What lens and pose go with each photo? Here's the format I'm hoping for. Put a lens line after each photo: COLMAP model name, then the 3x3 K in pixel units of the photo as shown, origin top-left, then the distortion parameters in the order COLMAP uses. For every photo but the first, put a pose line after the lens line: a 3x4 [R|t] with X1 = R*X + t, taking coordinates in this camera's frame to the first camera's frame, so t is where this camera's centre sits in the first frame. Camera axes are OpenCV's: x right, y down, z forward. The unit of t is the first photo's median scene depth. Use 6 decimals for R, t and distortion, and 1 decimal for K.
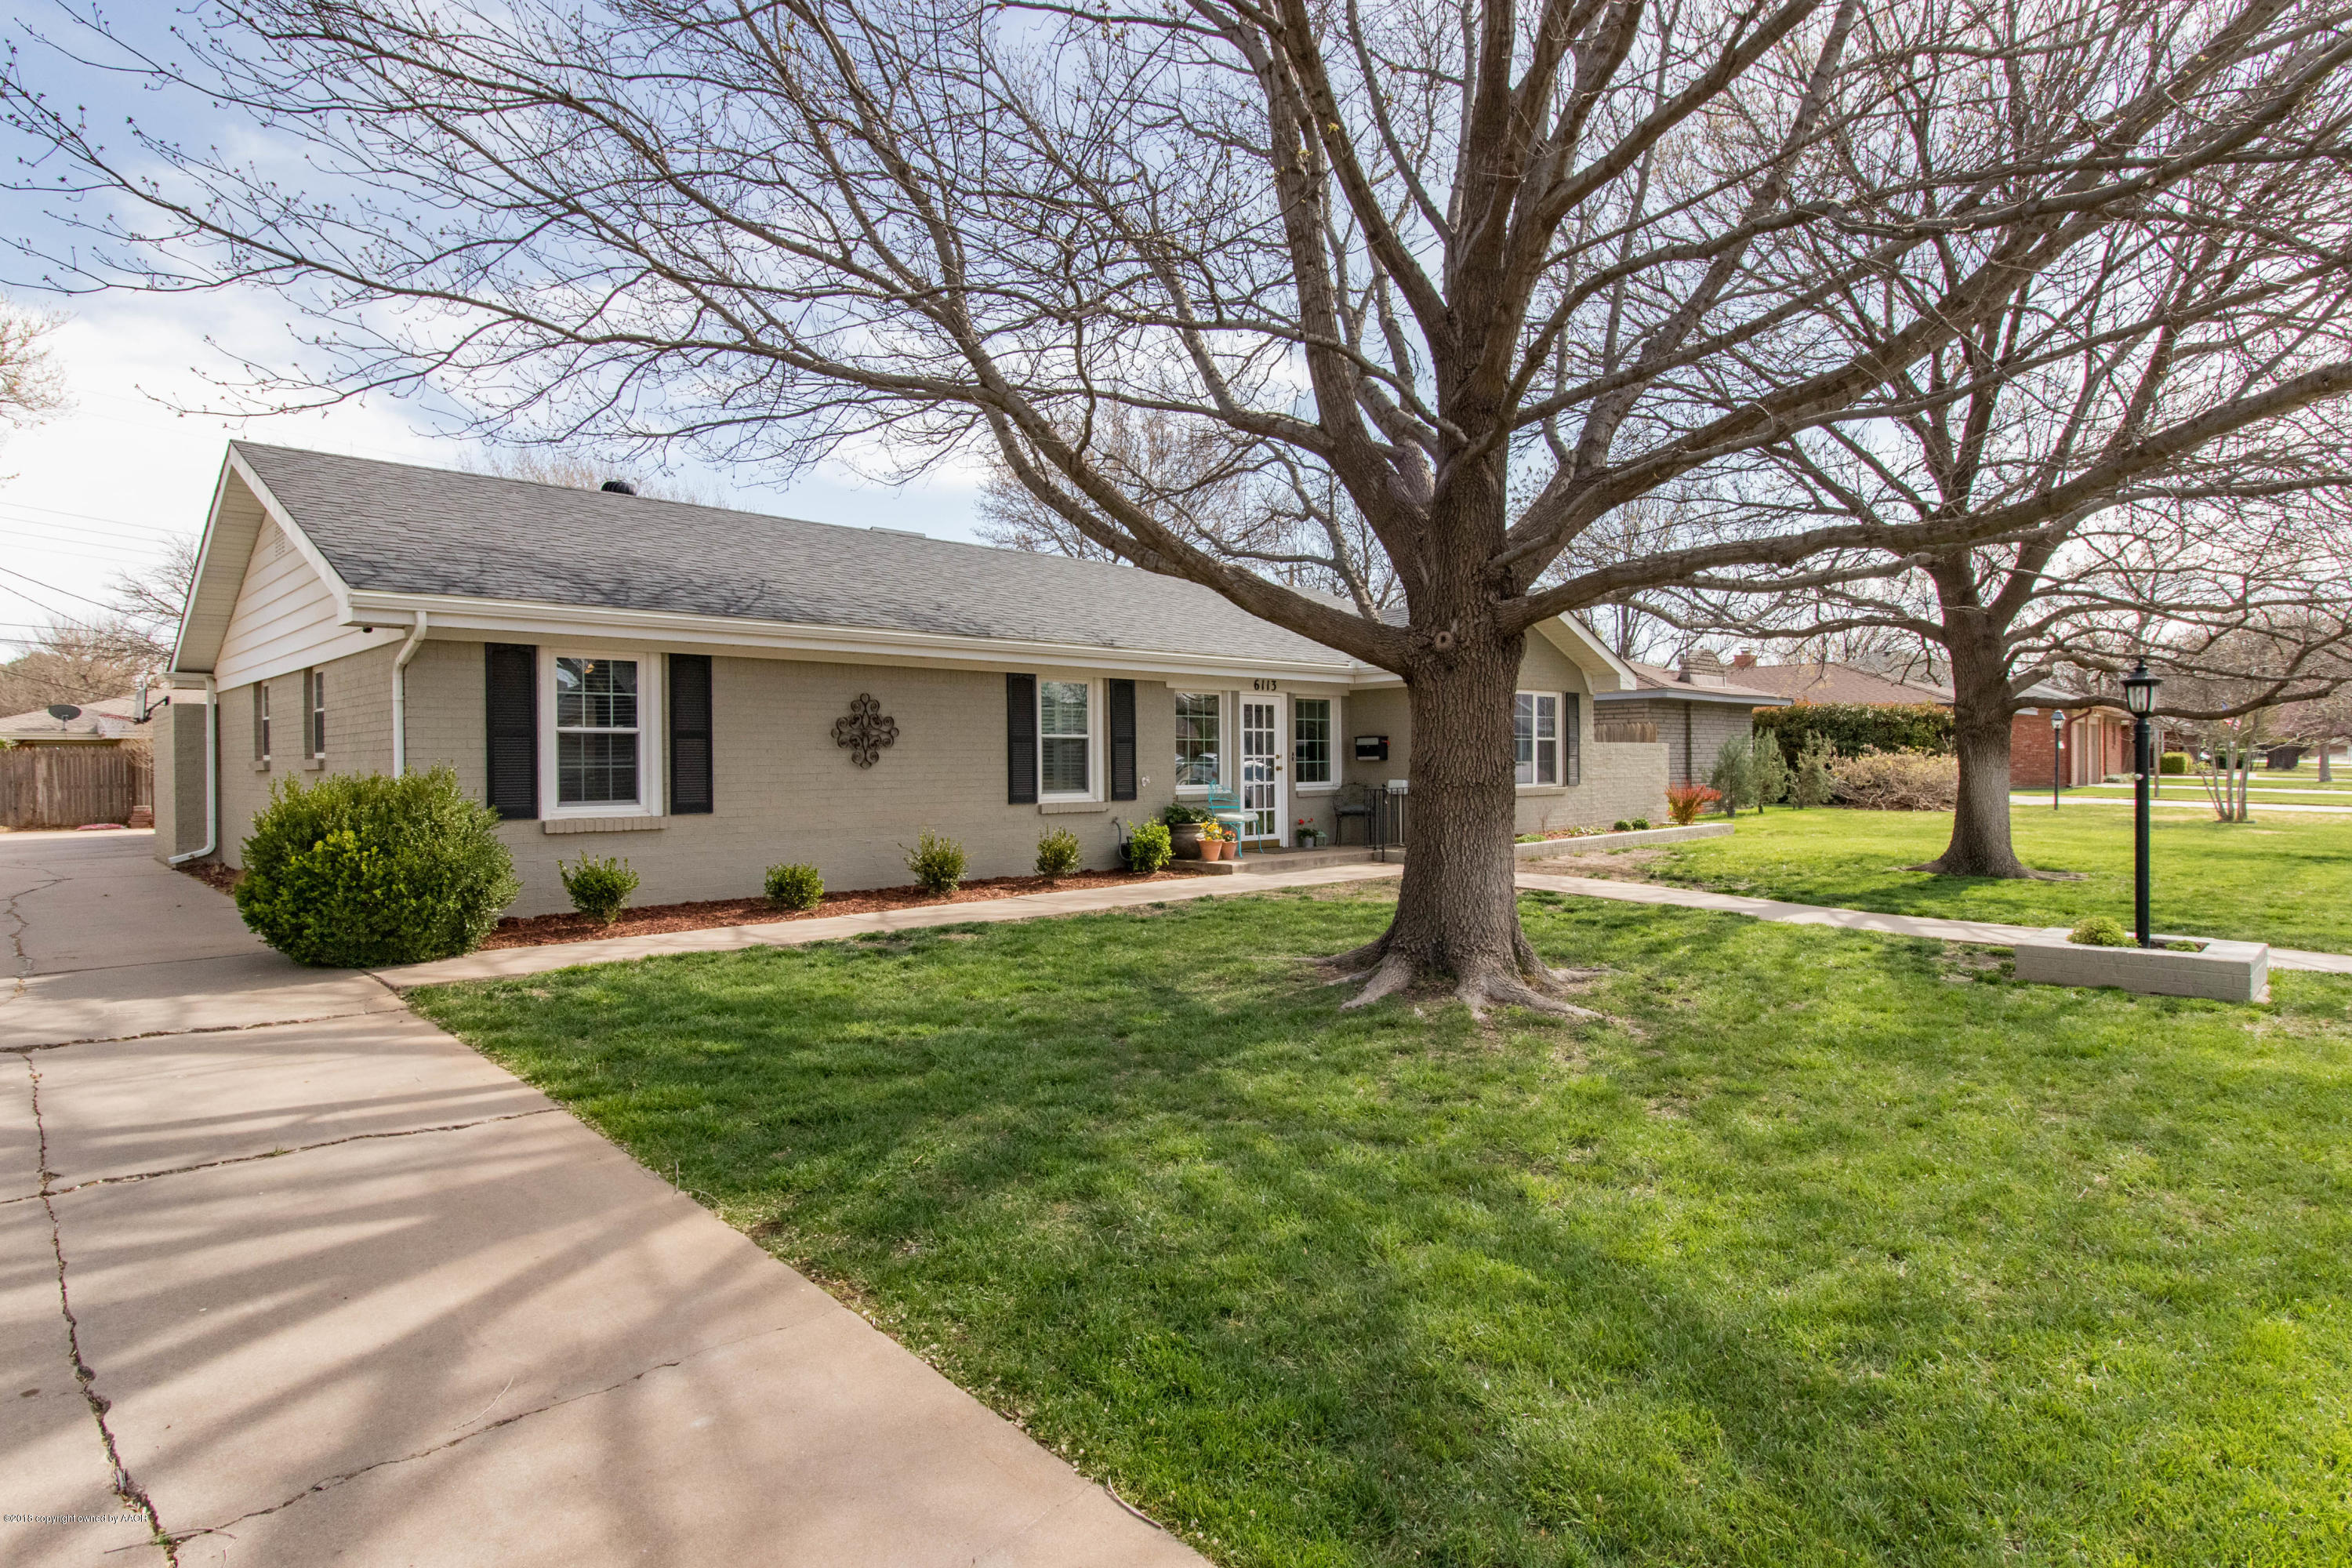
lens RADIAL K [[1289.0, 0, 1176.0], [0, 1289.0, 784.0], [0, 0, 1]] dist [0.034959, -0.000005]
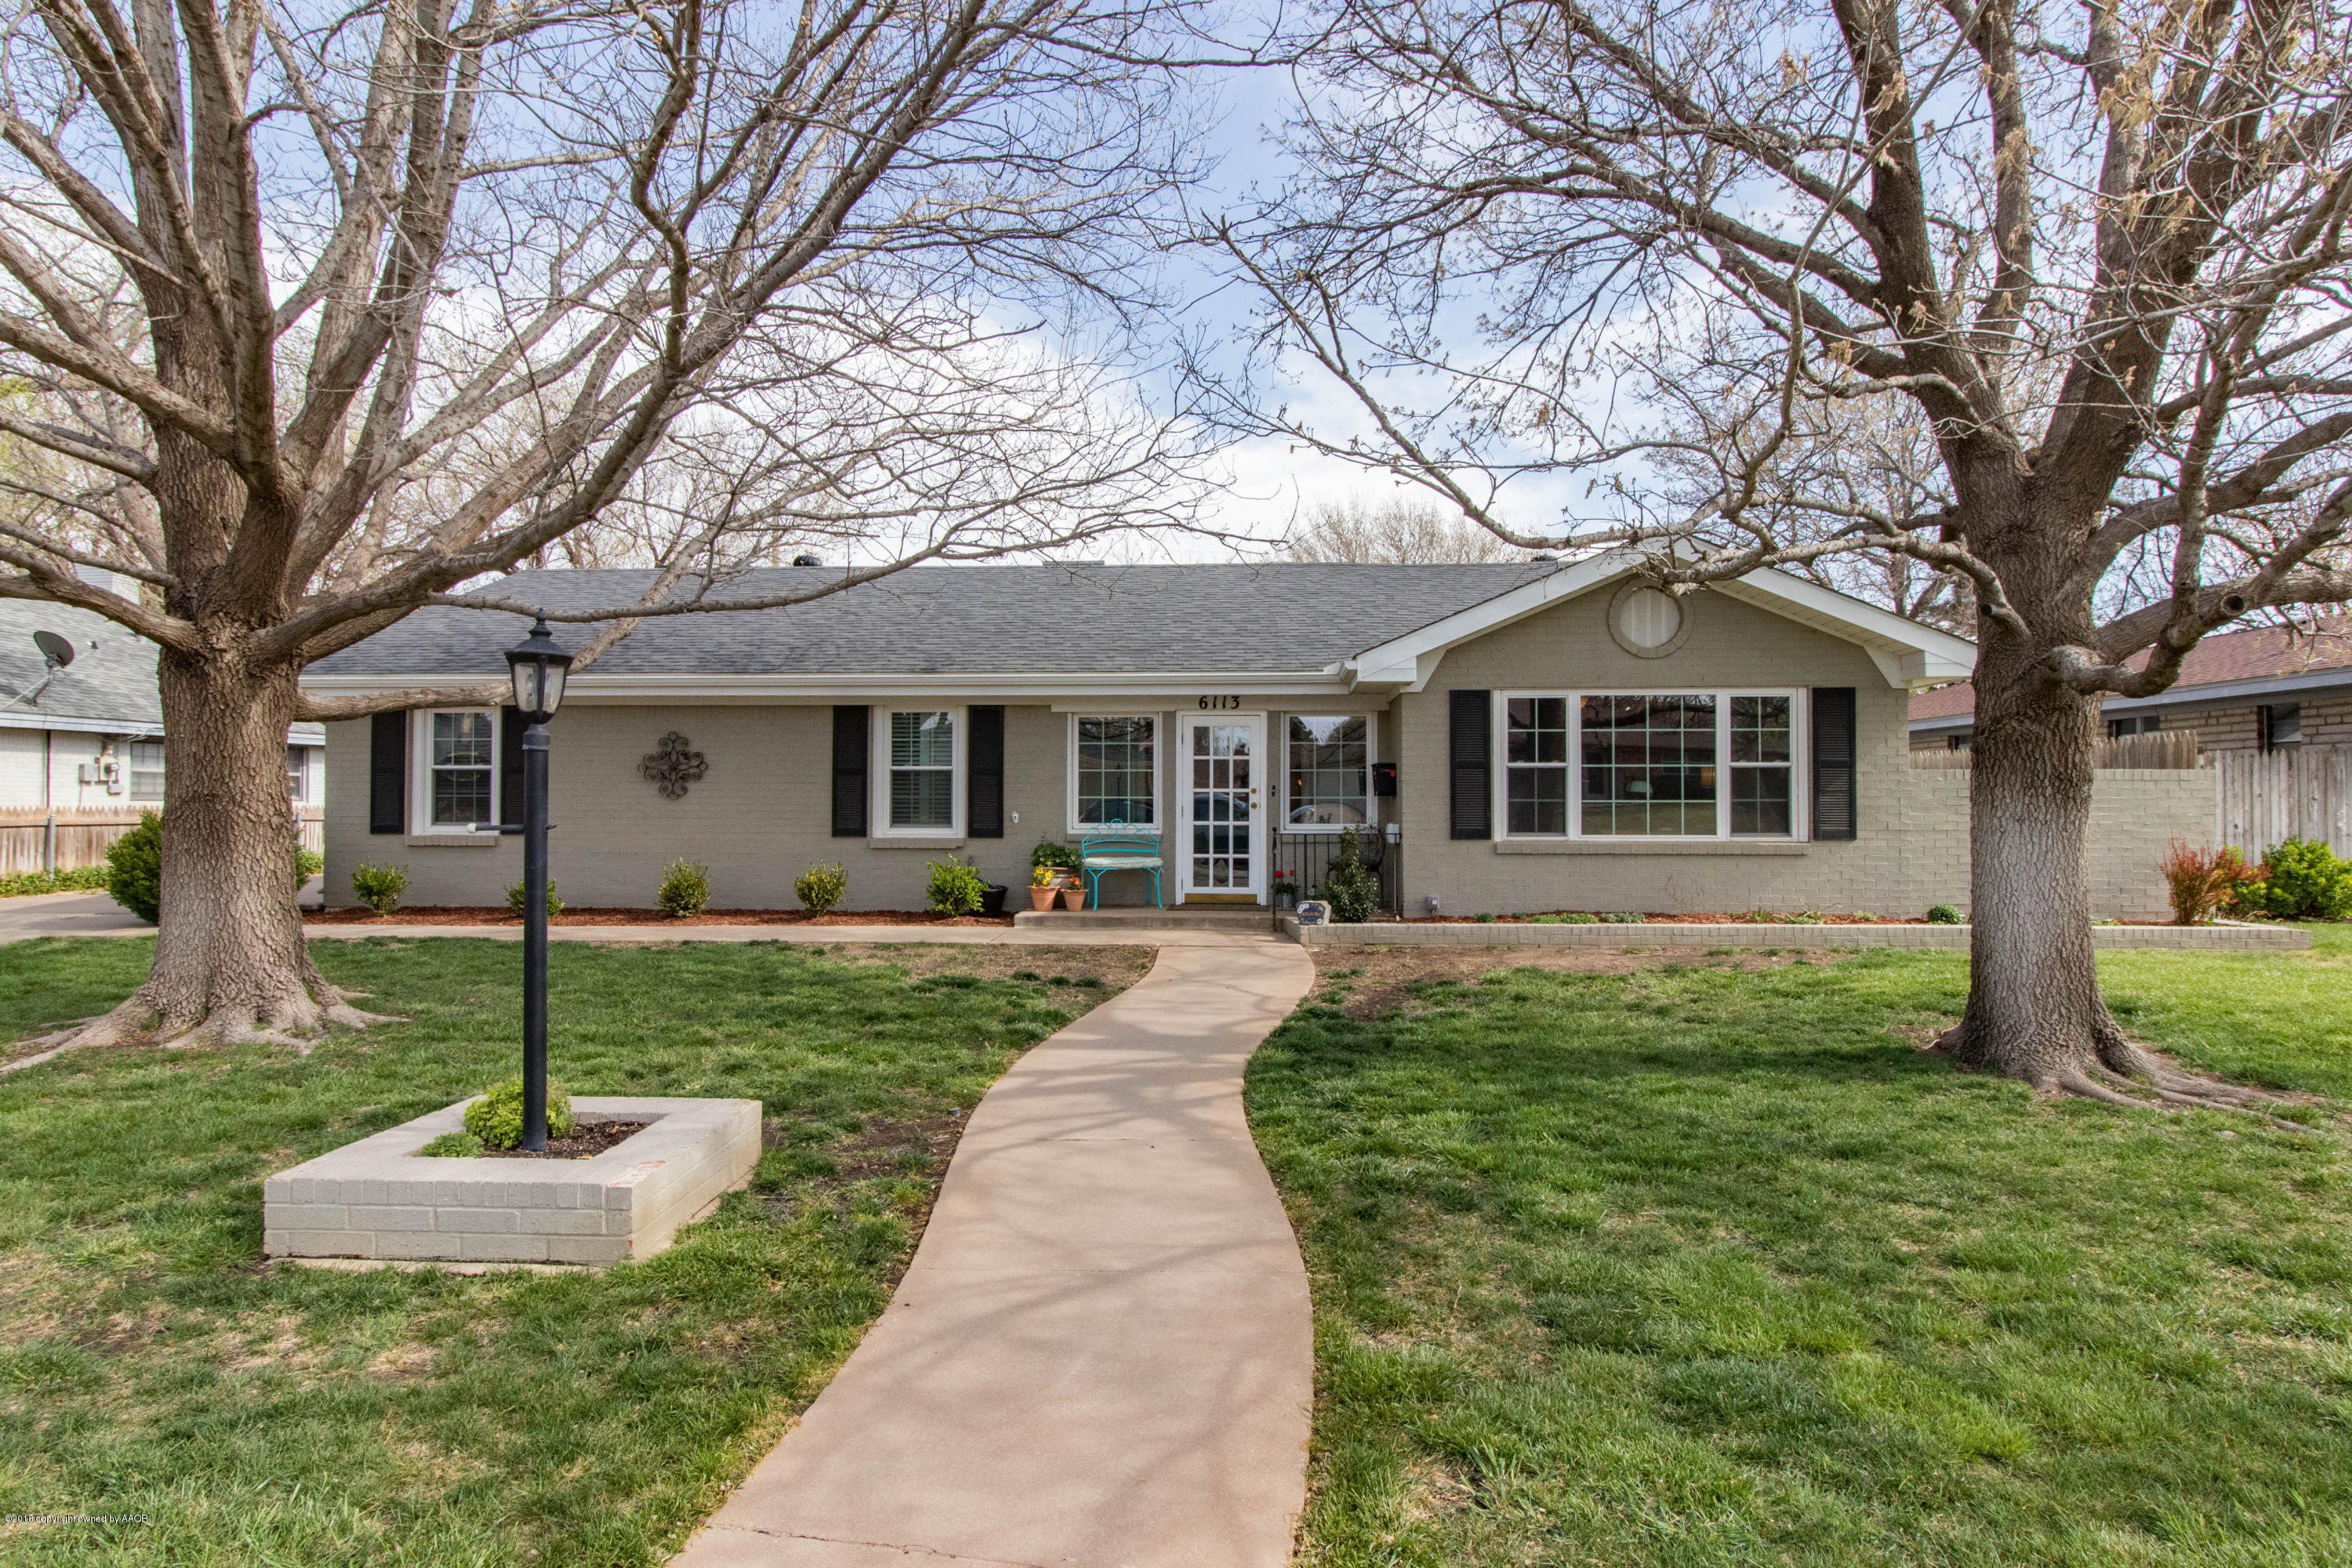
lens RADIAL K [[1183.1, 0, 1176.0], [0, 1183.1, 784.0], [0, 0, 1]] dist [0.001129, 0.001264]
pose [[0.678015, 0.000762, -0.735047, 0.594780], [-0.019705, 0.999659, -0.017139, -0.012242], [0.734783, 0.026104, 0.677799, 0.472536]]
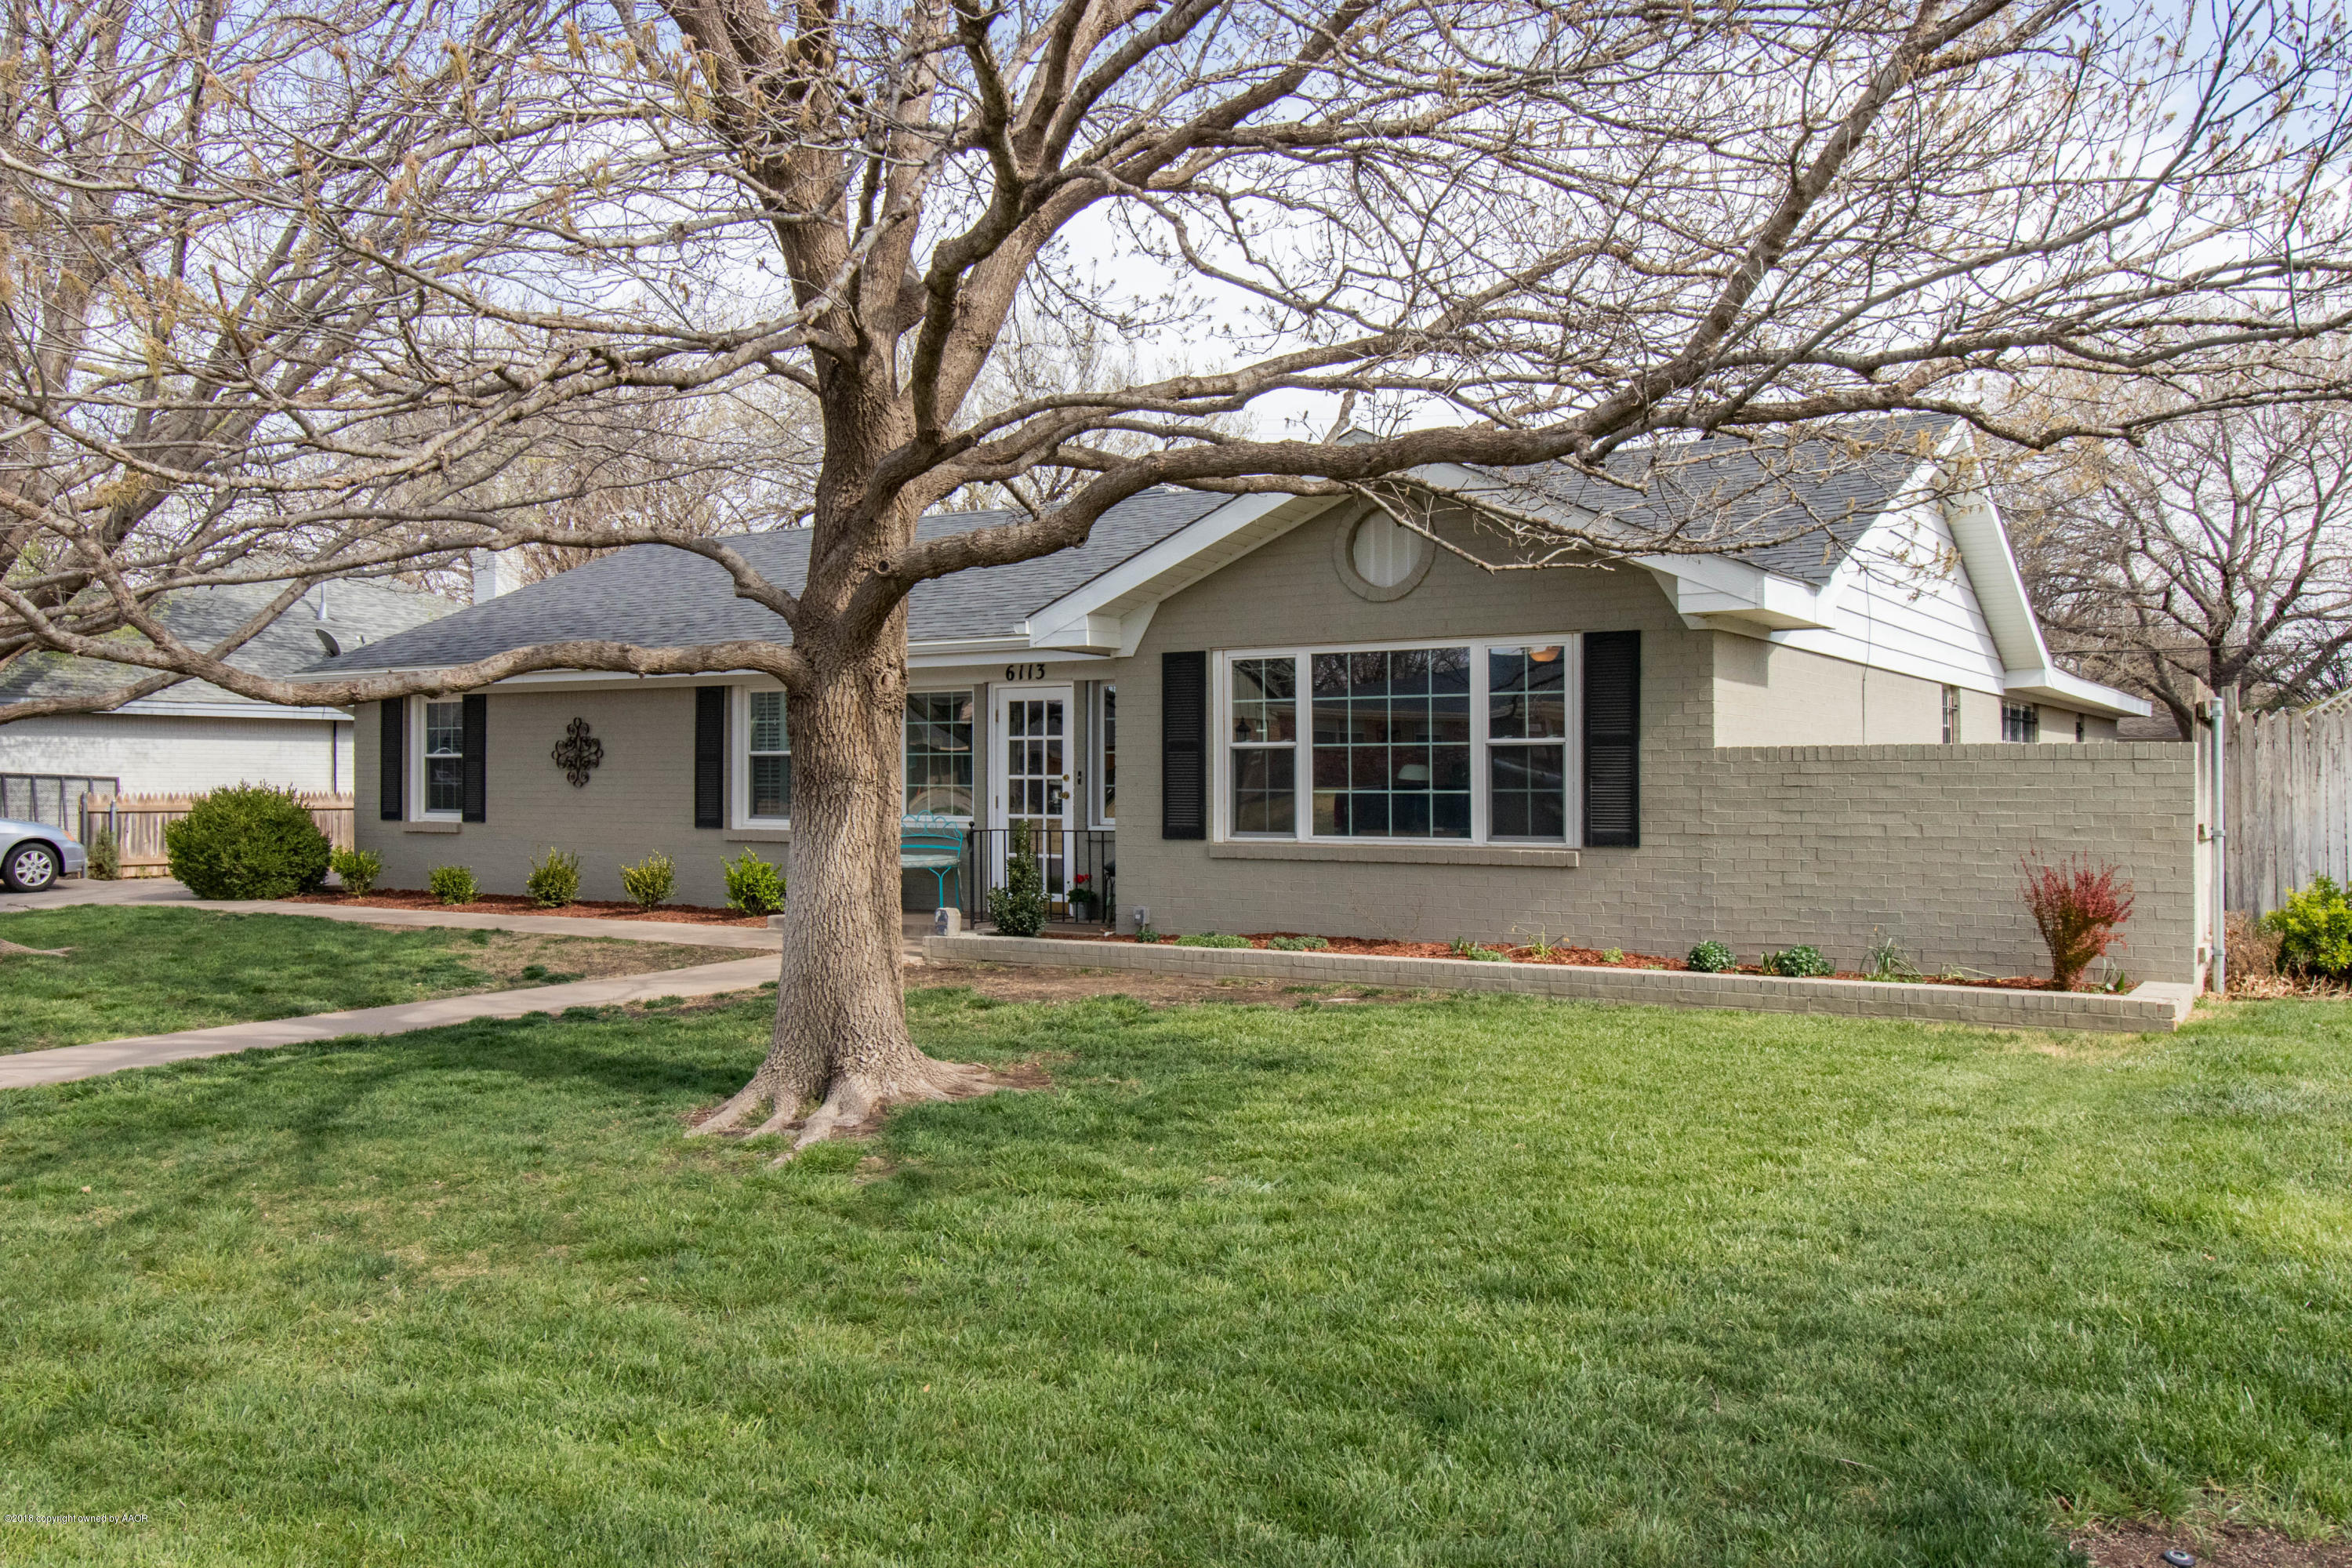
lens RADIAL K [[1855.0, 0, 1176.0], [0, 1855.0, 784.0], [0, 0, 1]] dist [0.002196, 0.001800]
pose [[0.218366, 0.008215, -0.975832, 1.027764], [-0.020957, 0.999773, 0.003727, -0.023445], [0.975642, 0.019637, 0.218489, 0.859940]]
